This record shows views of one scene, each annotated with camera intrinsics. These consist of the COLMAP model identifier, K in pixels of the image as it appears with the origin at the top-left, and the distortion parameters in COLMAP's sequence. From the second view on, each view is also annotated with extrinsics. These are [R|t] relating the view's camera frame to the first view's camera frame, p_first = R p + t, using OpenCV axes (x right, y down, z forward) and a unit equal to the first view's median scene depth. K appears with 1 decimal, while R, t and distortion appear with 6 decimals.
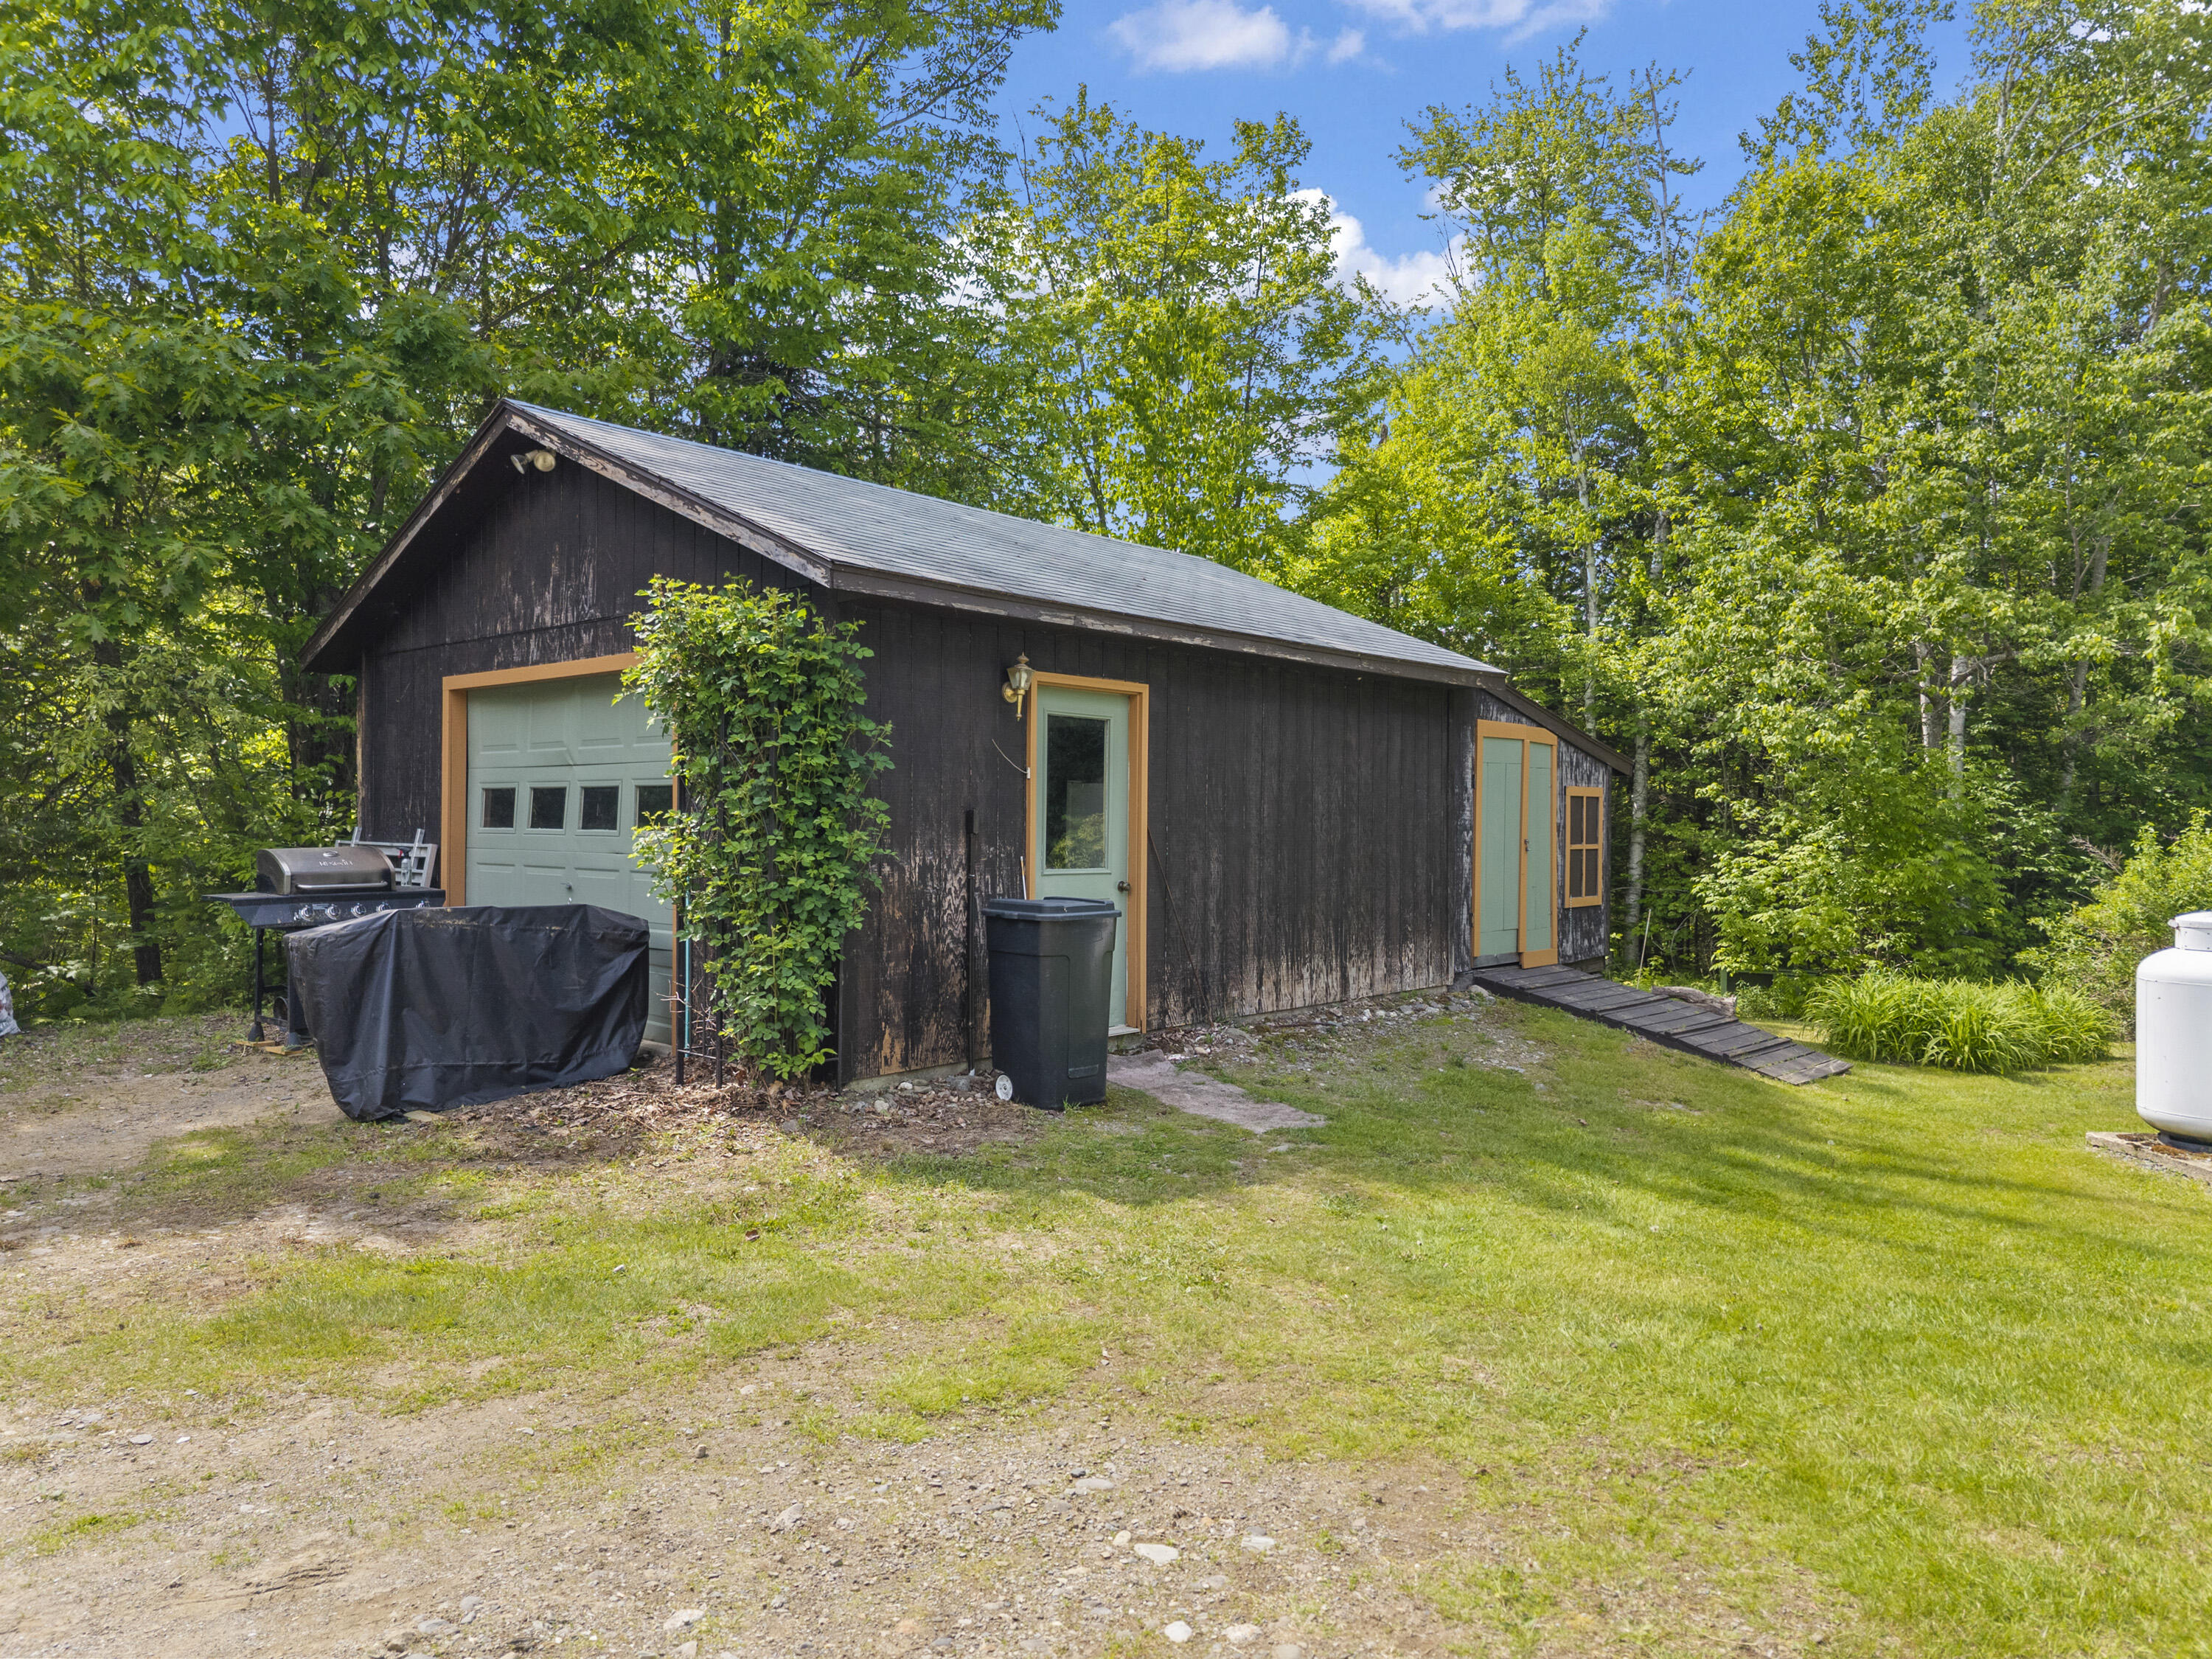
lens RADIAL K [[1503.8, 0, 1098.9], [0, 1503.8, 821.1], [0, 0, 1]] dist [0.020363, -0.003026]
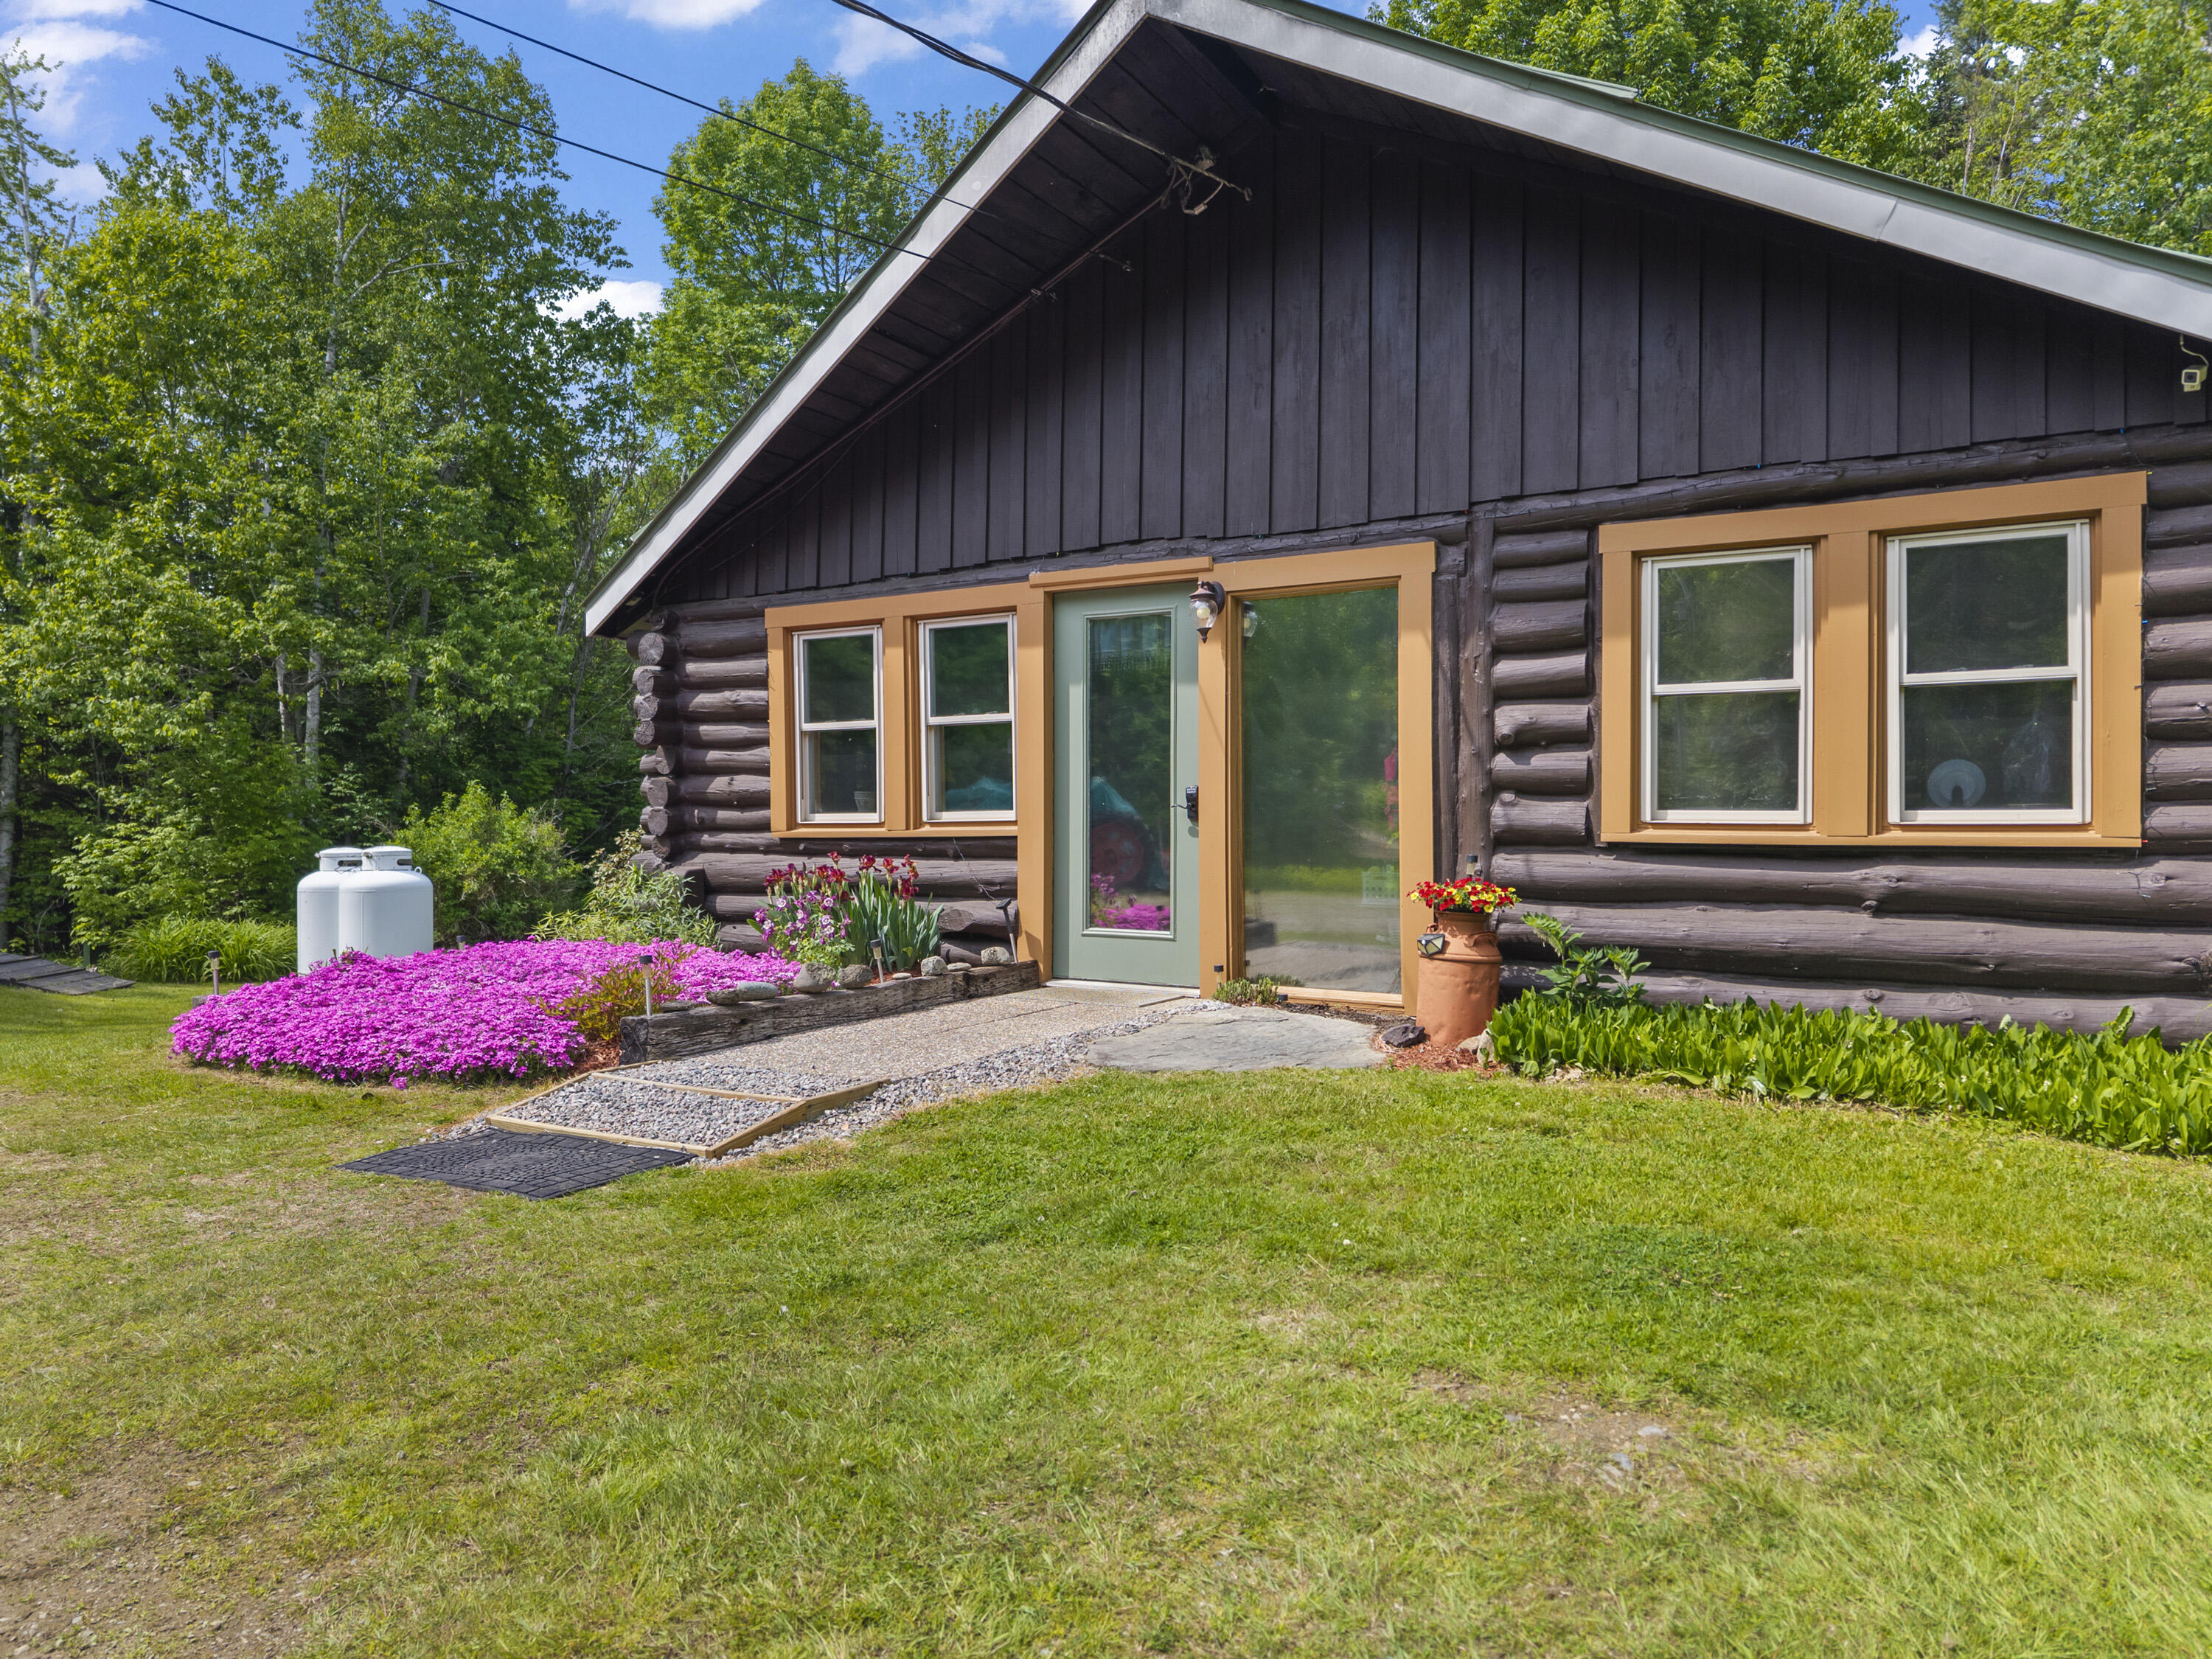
lens RADIAL K [[1503.8, 0, 1098.9], [0, 1503.8, 821.1], [0, 0, 1]] dist [0.020363, -0.003026]
pose [[0.591799, -0.008624, 0.806039, -0.030910], [0.008429, 0.999954, 0.004510, 0.012738], [-0.806041, 0.004125, 0.591845, -0.232058]]
